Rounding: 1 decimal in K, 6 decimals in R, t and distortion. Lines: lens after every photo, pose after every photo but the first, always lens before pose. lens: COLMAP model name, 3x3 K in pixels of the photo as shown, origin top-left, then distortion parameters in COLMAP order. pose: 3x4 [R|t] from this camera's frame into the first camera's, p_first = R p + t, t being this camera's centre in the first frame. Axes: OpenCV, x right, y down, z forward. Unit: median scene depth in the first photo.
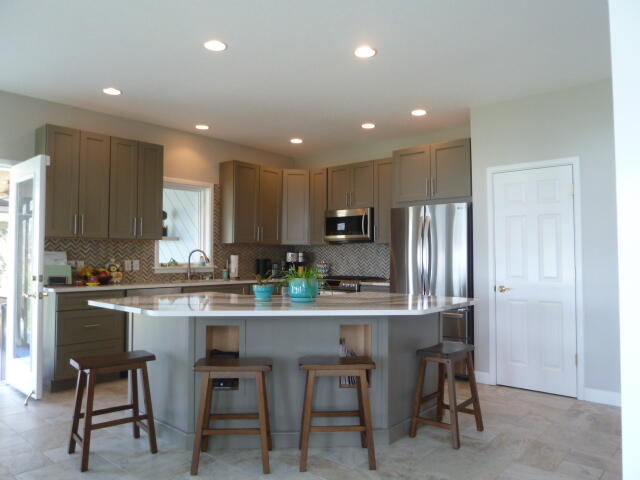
lens RADIAL K [[475.4, 0, 320.4], [0, 475.4, 241.9], [0, 0, 1]] dist [-0.027760, 0.001184]
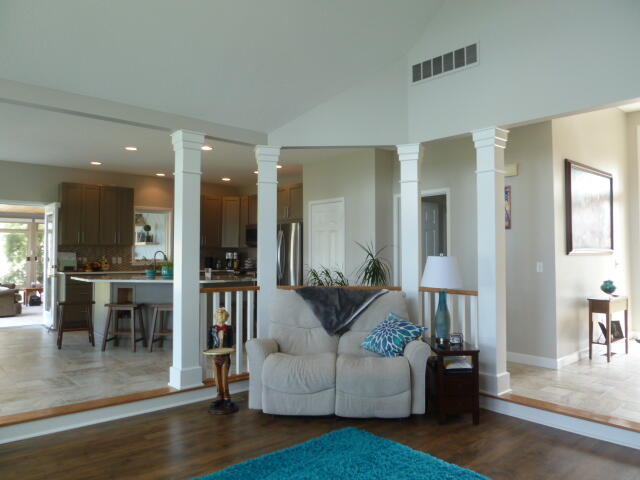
lens RADIAL K [[475.4, 0, 321.3], [0, 475.4, 239.8], [0, 0, 1]] dist [-0.027760, 0.001184]
pose [[0.992241, -0.004865, -0.124233, 0.524288], [0.004443, 0.999983, -0.003672, -0.014114], [0.124248, 0.003092, 0.992246, -0.562622]]
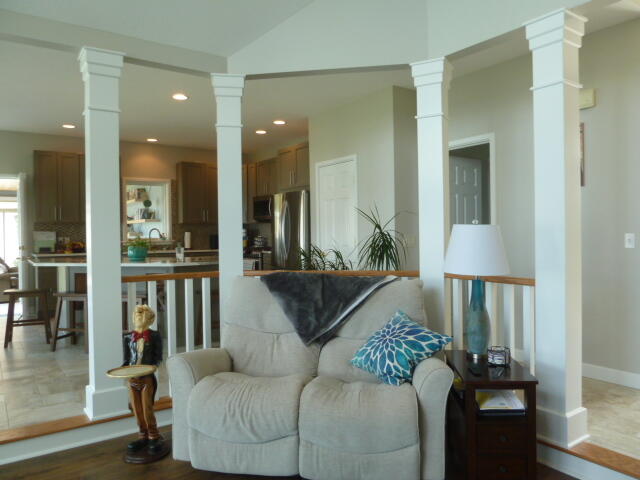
lens RADIAL K [[475.4, 0, 321.5], [0, 475.4, 238.5], [0, 0, 1]] dist [-0.027760, 0.001184]
pose [[0.974059, -0.012234, -0.225963, 0.581235], [0.021187, 0.999082, 0.037238, 0.004804], [0.225300, -0.041059, 0.973424, -0.265869]]
